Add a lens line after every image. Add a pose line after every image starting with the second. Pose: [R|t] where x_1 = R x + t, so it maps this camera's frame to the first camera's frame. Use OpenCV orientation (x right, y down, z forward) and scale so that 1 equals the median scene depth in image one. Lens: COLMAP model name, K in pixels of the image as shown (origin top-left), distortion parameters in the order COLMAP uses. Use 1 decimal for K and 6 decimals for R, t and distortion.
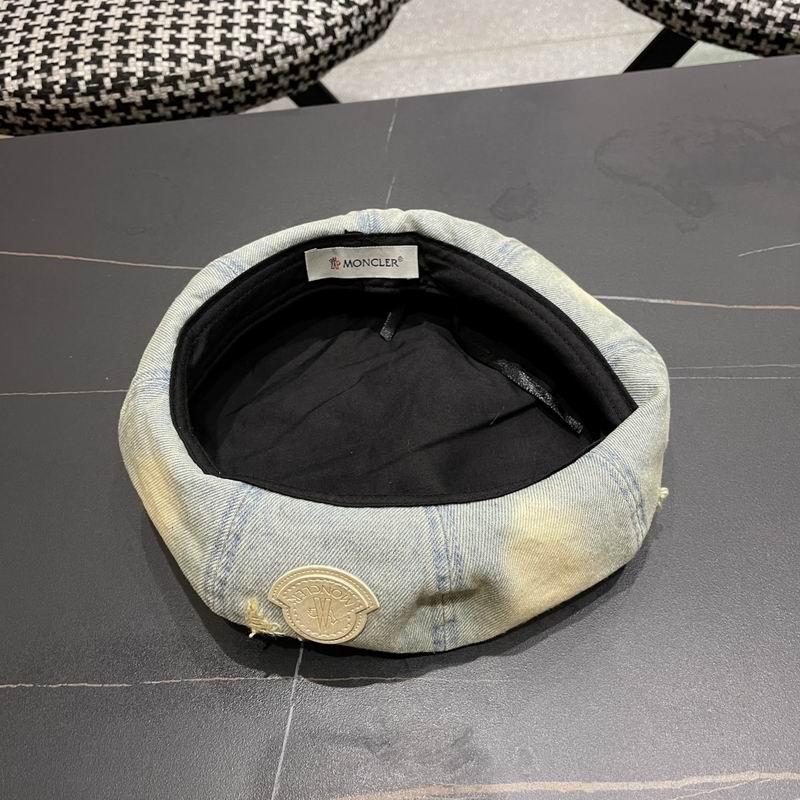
lens RADIAL K [[832.5, 0, 405.9], [0, 832.5, 400.5], [0, 0, 1]] dist [0.013793, 0.000000]
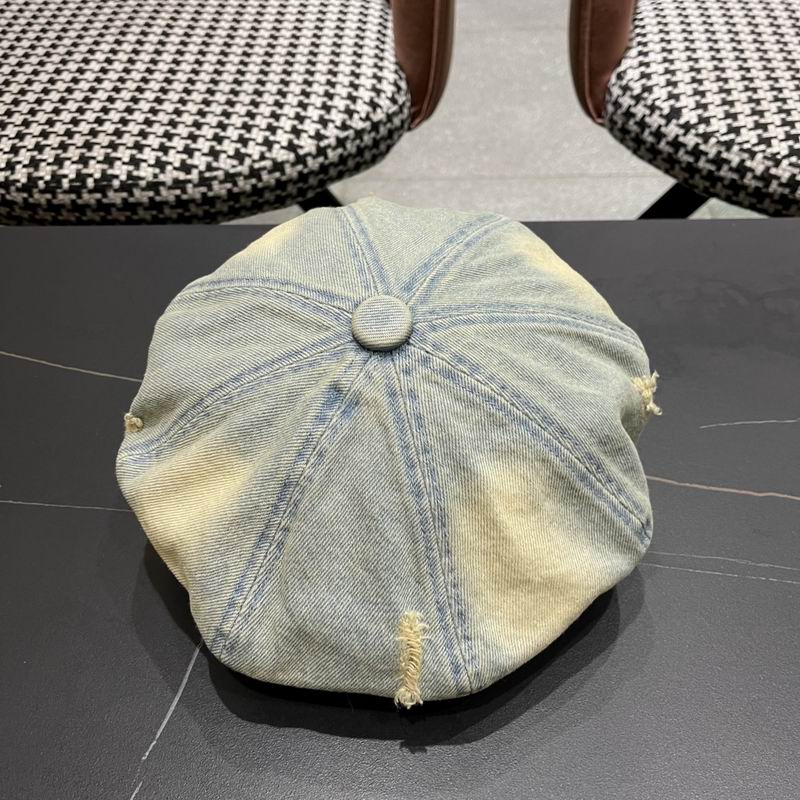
lens RADIAL K [[832.5, 0, 393.4], [0, 832.5, 401.8], [0, 0, 1]] dist [0.013793, 0.000000]
pose [[0.991744, 0.106114, -0.072003, 0.101419], [-0.113936, 0.986808, -0.115013, -0.045628], [0.058849, 0.122268, 0.990751, 0.059155]]
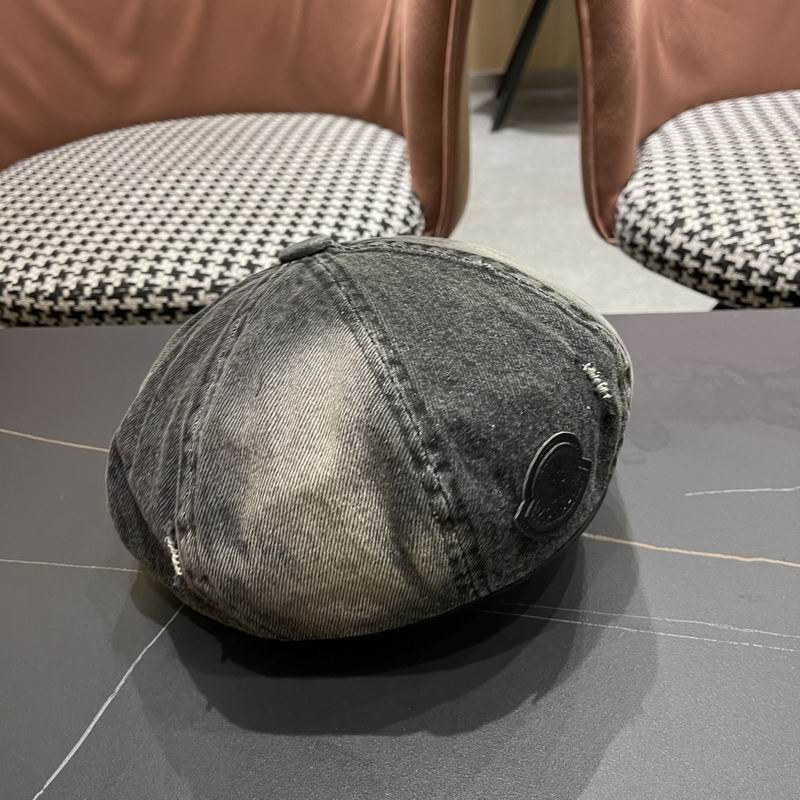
lens RADIAL K [[832.5, 0, 394.6], [0, 832.5, 407.8], [0, 0, 1]] dist [0.013793, 0.000000]
pose [[0.977844, 0.087724, -0.190067, 0.207330], [-0.144916, 0.938894, -0.312214, 0.038548], [0.151064, 0.332840, 0.930804, 0.113122]]
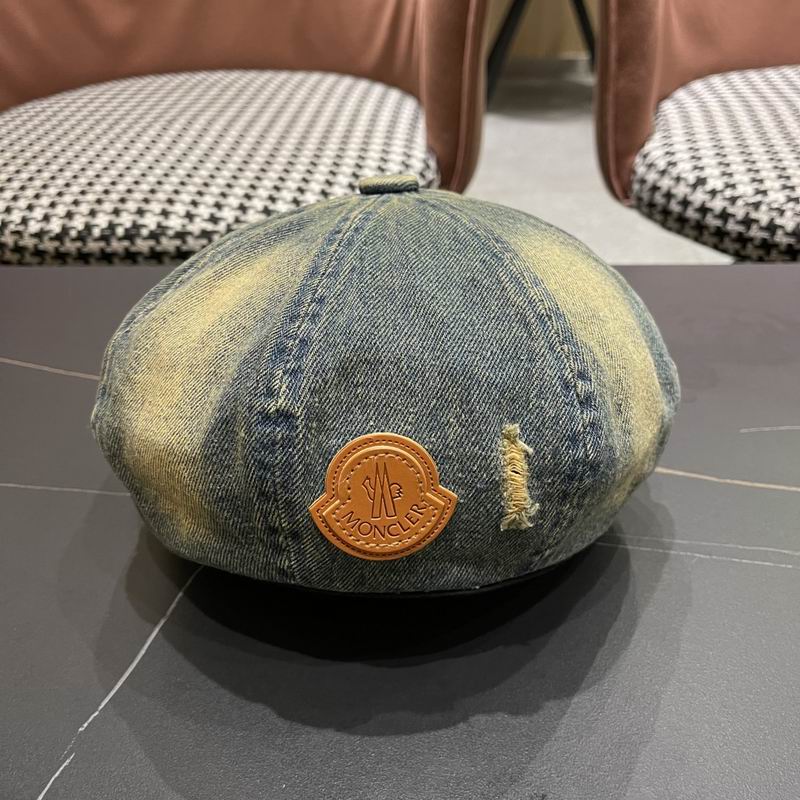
lens RADIAL K [[832.5, 0, 397.4], [0, 832.5, 398.7], [0, 0, 1]] dist [0.013793, 0.000000]
pose [[0.984077, 0.106662, -0.142184, 0.140315], [-0.148011, 0.934669, -0.323245, 0.089135], [0.098416, 0.339143, 0.935573, 0.143794]]
